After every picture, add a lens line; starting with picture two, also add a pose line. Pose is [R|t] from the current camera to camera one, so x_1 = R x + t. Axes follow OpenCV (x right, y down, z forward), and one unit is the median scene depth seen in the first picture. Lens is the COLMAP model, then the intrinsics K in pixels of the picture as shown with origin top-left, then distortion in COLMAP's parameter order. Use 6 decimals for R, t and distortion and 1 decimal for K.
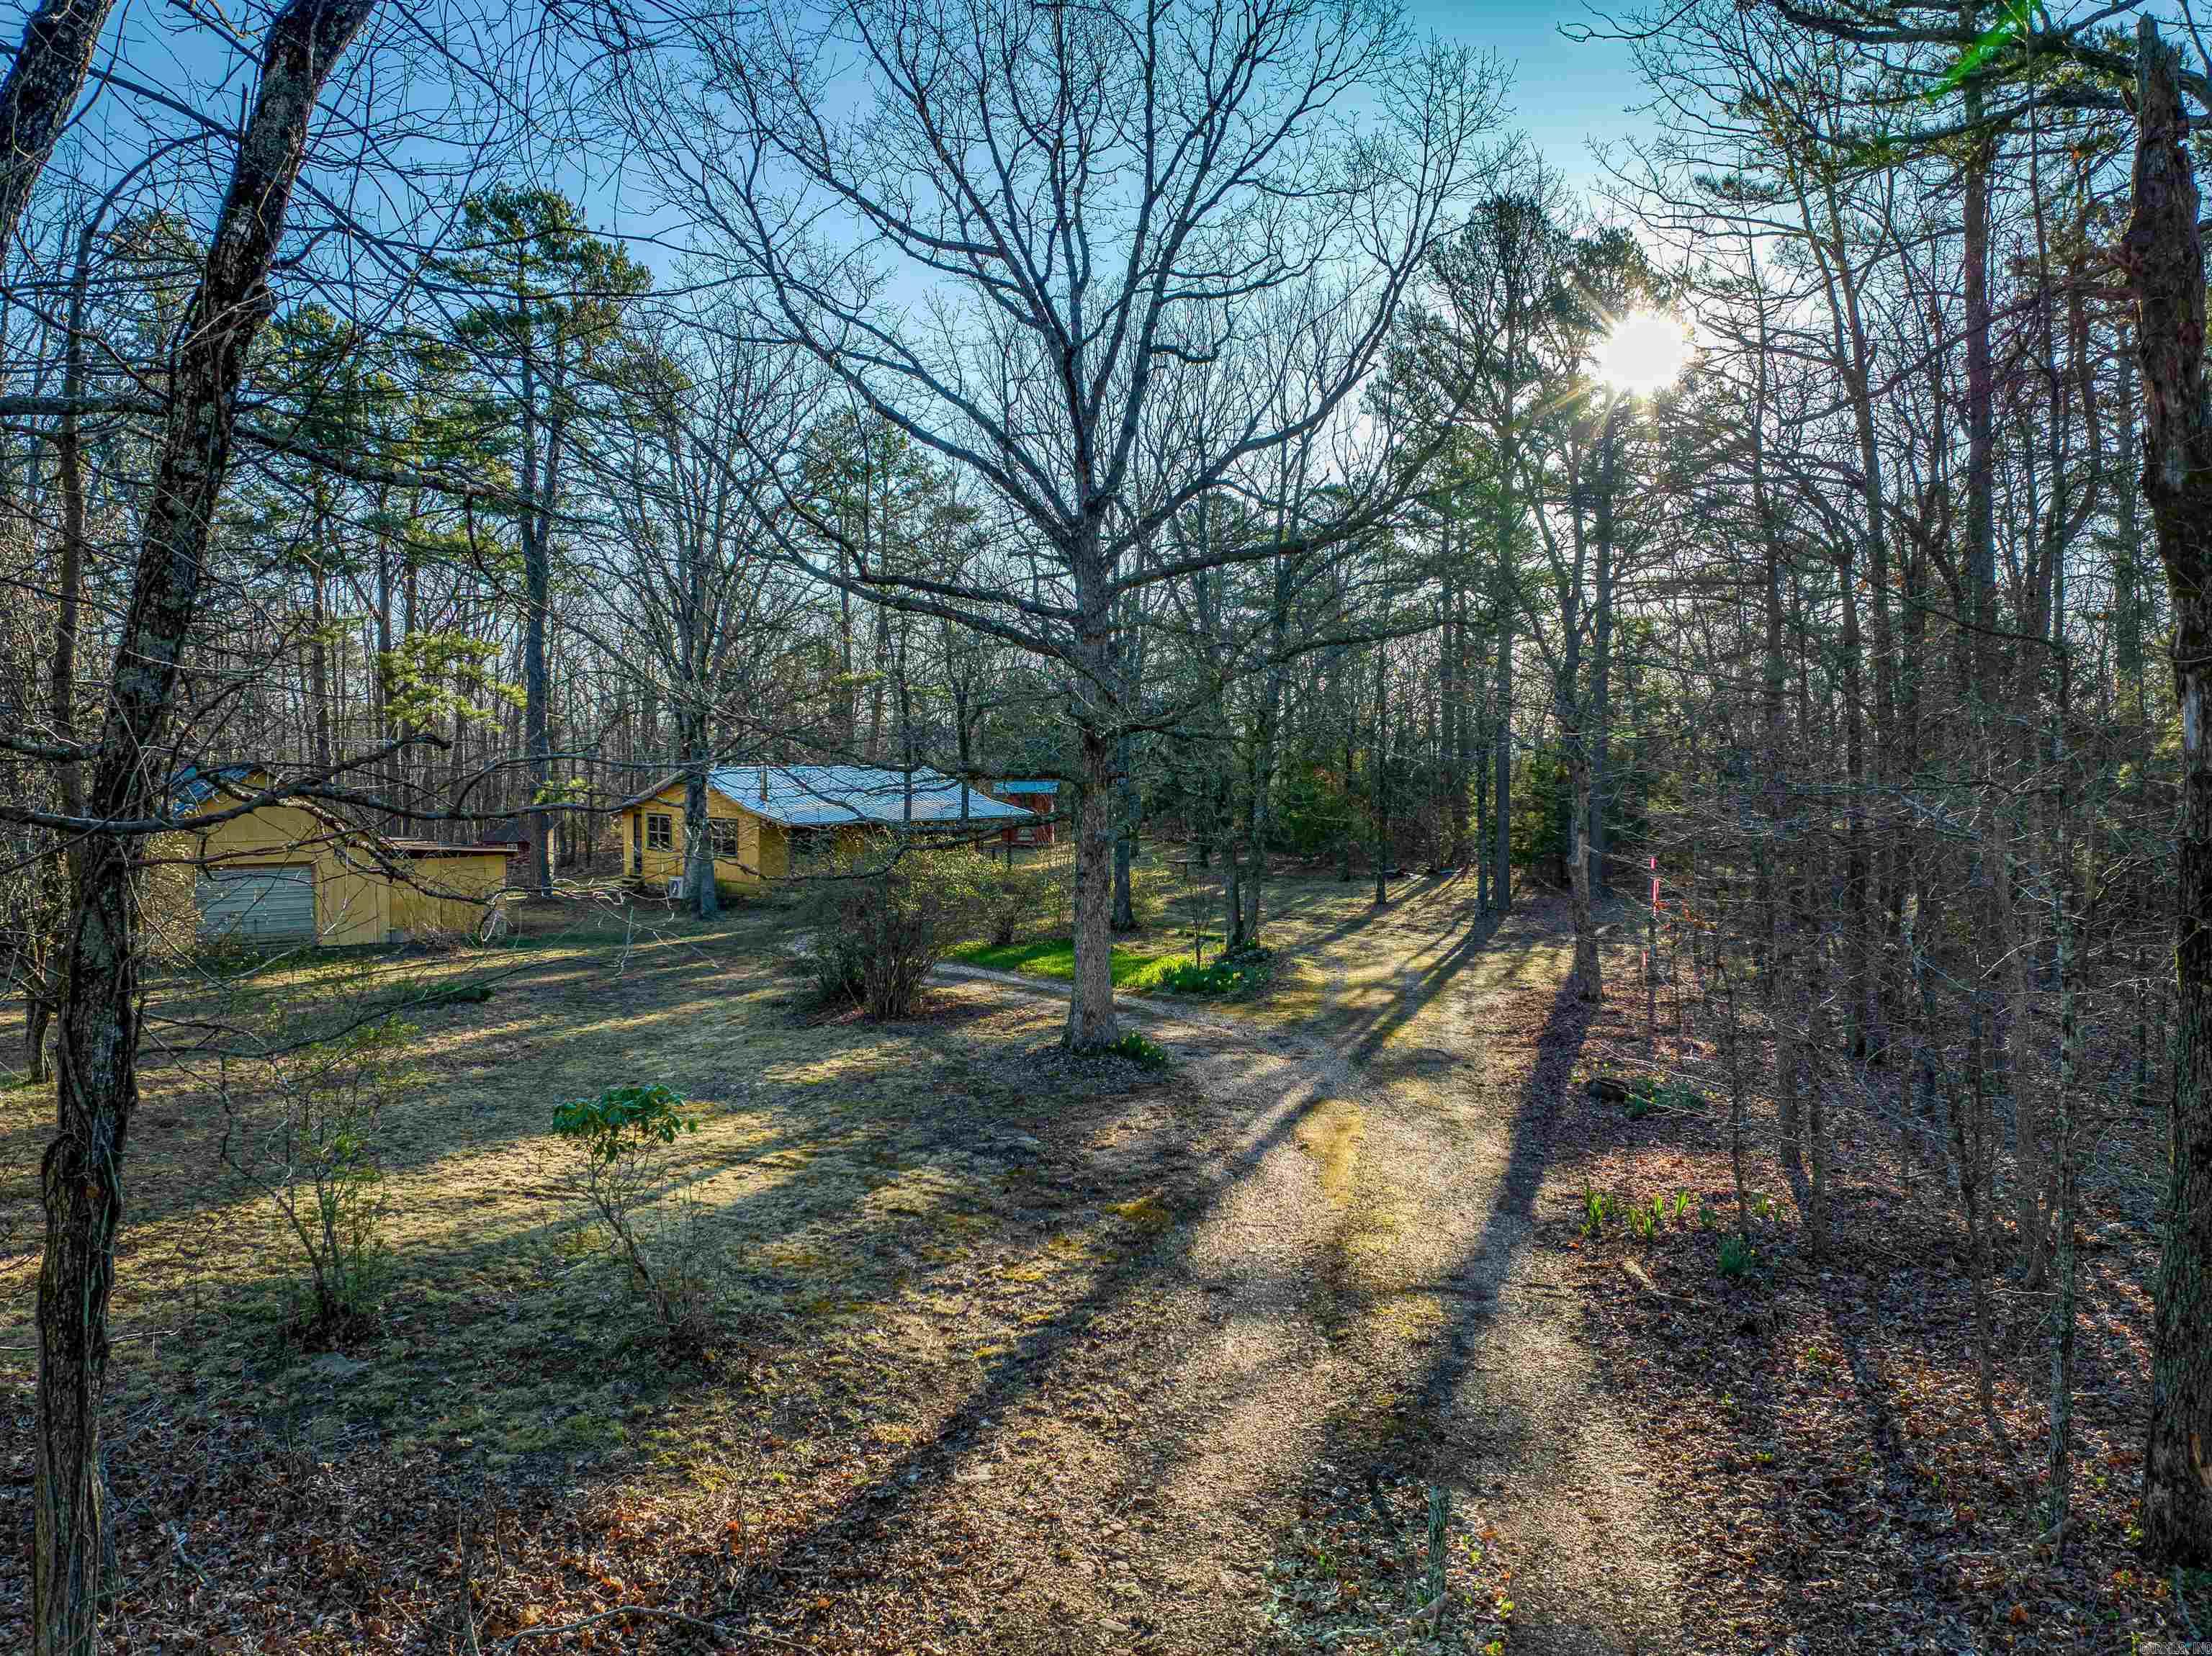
lens RADIAL K [[1527.1, 0, 1104.1], [0, 1527.1, 820.6], [0, 0, 1]] dist [-0.026596, -0.024603]
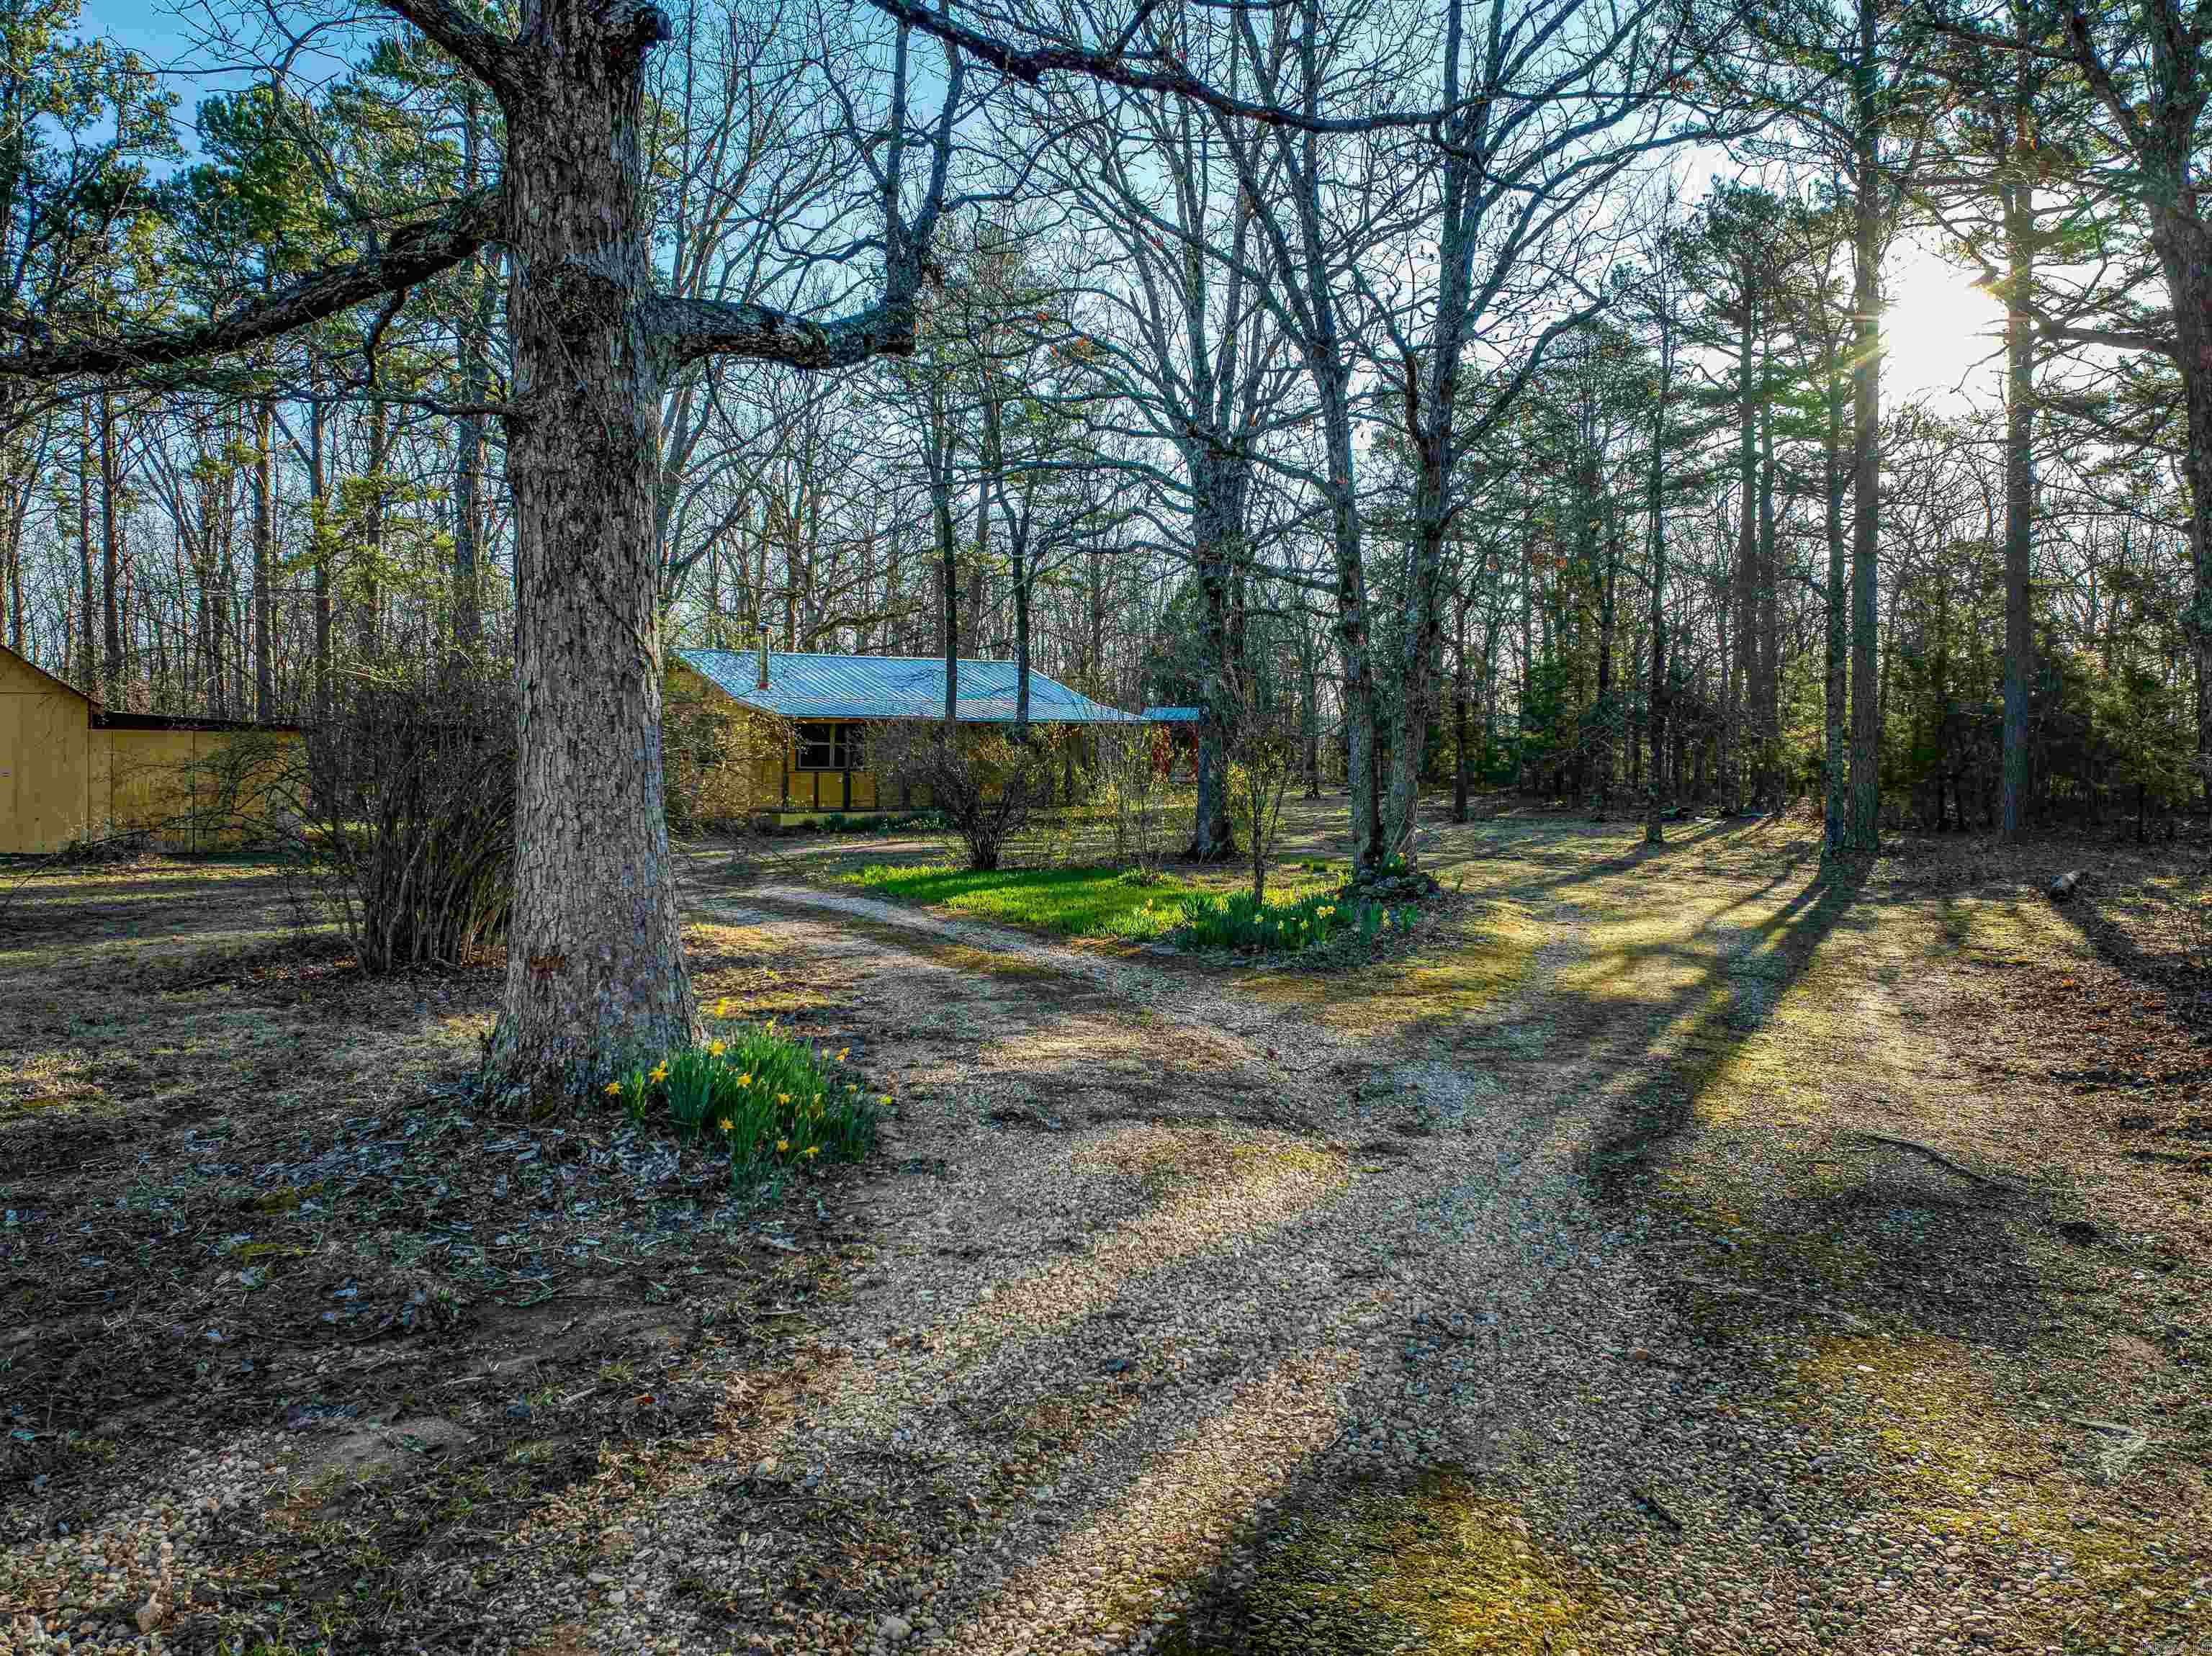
lens RADIAL K [[1543.2, 0, 1102.7], [0, 1543.2, 763.2], [0, 0, 1]] dist [-0.032977, -0.023881]
pose [[0.987285, 0.011781, -0.158526, 0.082345], [-0.016664, 0.999426, -0.029511, 0.064411], [0.158087, 0.031777, 0.986914, 0.491500]]
